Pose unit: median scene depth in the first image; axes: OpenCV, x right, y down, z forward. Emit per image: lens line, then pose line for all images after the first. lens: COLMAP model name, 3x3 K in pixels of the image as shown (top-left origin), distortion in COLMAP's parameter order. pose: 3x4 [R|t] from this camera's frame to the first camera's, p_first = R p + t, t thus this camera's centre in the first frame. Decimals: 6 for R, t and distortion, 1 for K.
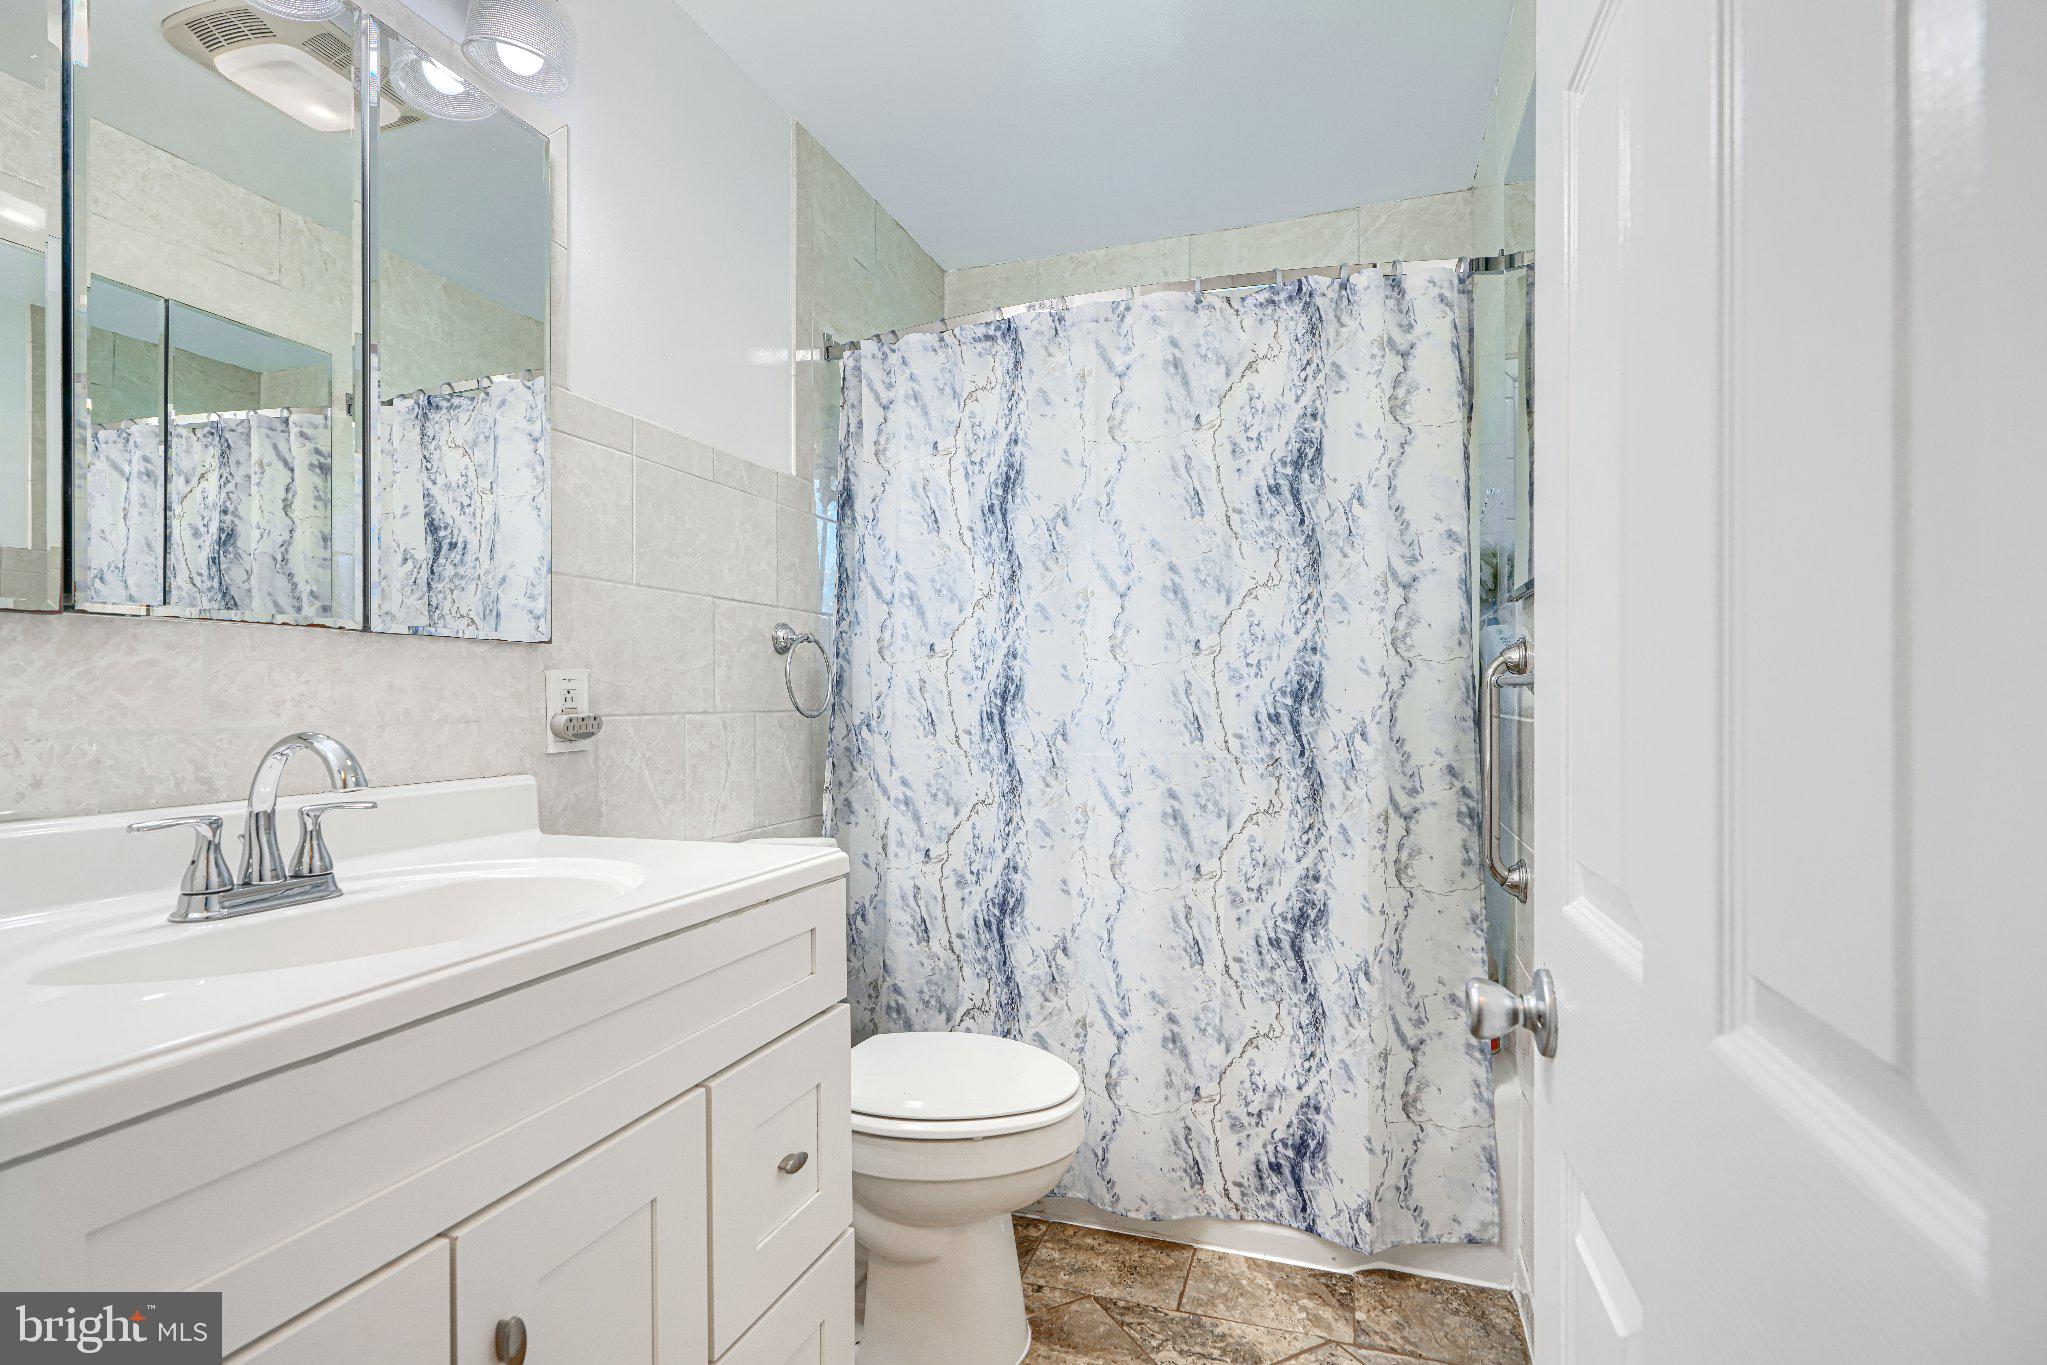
lens RADIAL K [[1005.0, 0, 1026.0], [0, 1005.0, 708.6], [0, 0, 1]] dist [-0.003826, 0.000881]
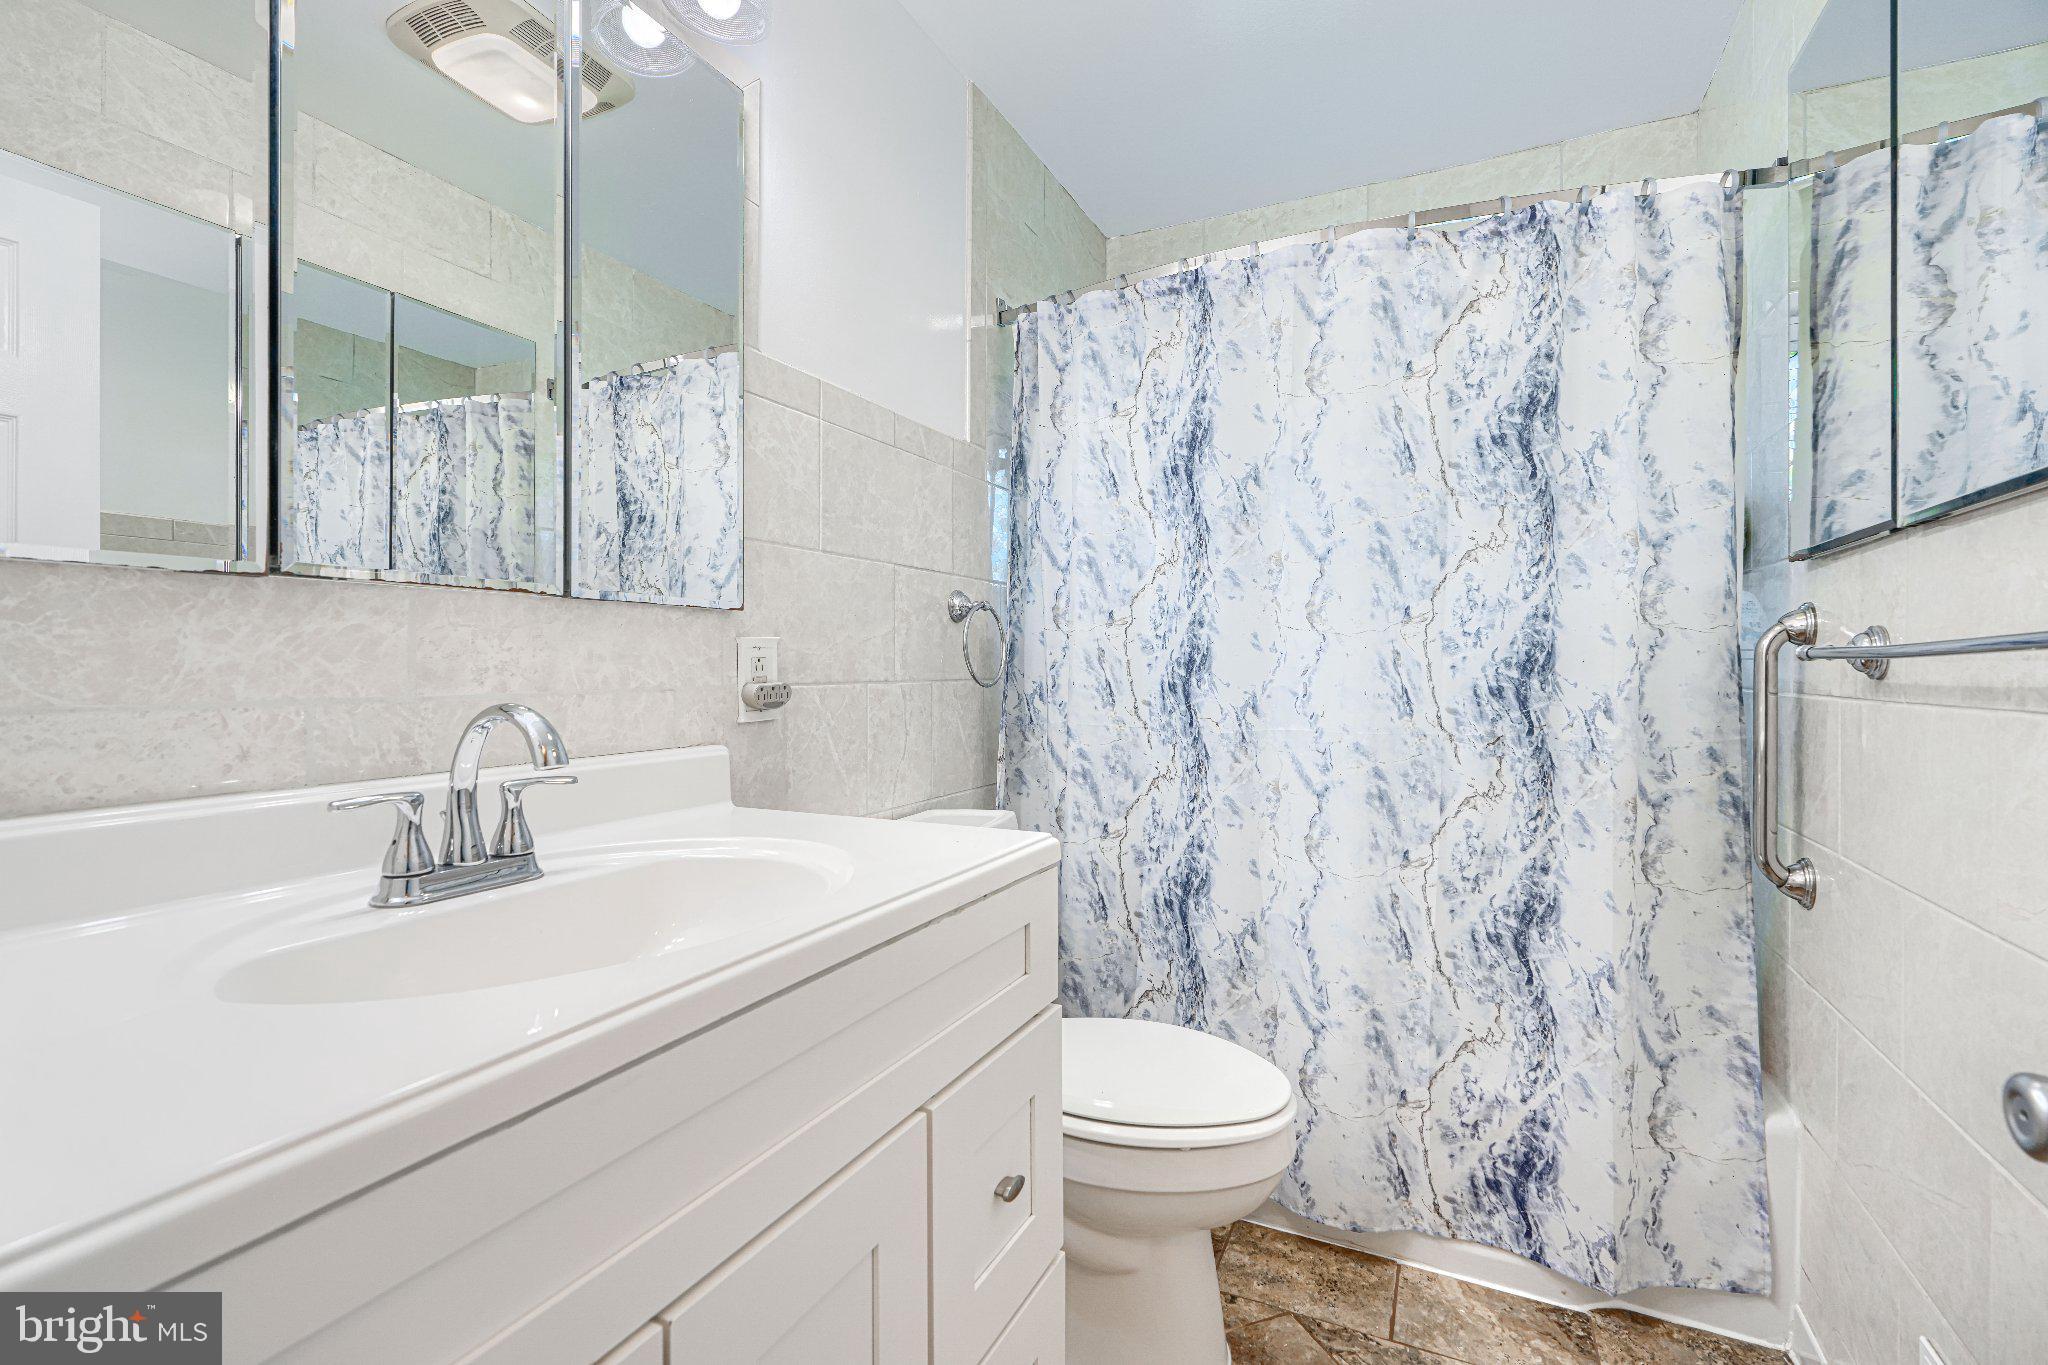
lens RADIAL K [[922.8, 0, 1017.6], [0, 922.8, 680.6], [0, 0, 1]] dist [-0.001606, -0.000051]
pose [[0.992357, 0.007602, -0.123167, -0.079514], [-0.006761, 0.999951, 0.007250, -0.004183], [0.123216, -0.006361, 0.992359, 0.116901]]
